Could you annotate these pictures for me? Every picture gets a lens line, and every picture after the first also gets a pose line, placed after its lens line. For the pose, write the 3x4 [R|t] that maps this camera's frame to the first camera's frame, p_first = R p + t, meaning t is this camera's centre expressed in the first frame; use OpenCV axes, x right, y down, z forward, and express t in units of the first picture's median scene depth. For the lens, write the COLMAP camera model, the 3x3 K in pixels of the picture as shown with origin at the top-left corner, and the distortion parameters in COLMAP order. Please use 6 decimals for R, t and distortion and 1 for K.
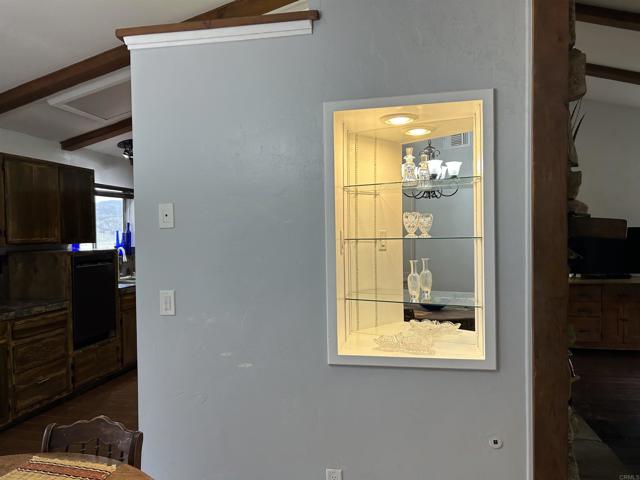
lens RADIAL K [[482.9, 0, 323.6], [0, 482.9, 244.0], [0, 0, 1]] dist [0.066633, -0.069032]
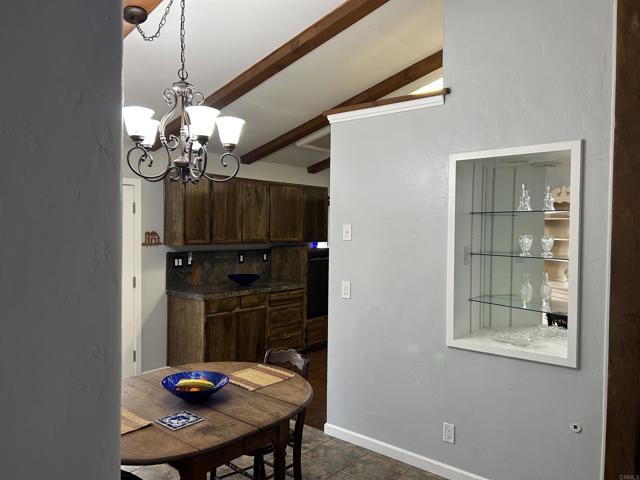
lens RADIAL K [[482.9, 0, 324.8], [0, 482.9, 236.2], [0, 0, 1]] dist [0.066633, -0.069032]
pose [[0.878193, 0.034348, -0.477071, 0.202963], [-0.036214, 0.999330, 0.005288, -0.031390], [0.476933, 0.012633, 0.878849, -0.211992]]
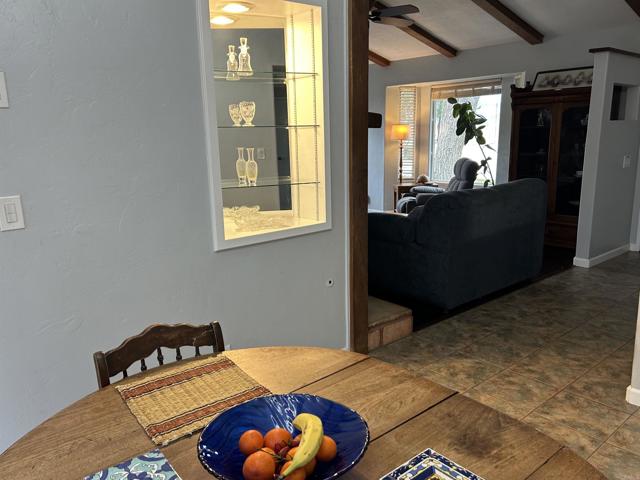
lens RADIAL K [[526.2, 0, 318.8], [0, 526.2, 233.7], [0, 0, 1]] dist [0.039866, -0.025242]
pose [[0.605383, -0.149682, 0.781733, -0.416367], [0.032501, 0.985988, 0.163622, 0.022402], [-0.795270, -0.073647, 0.601765, 0.097269]]
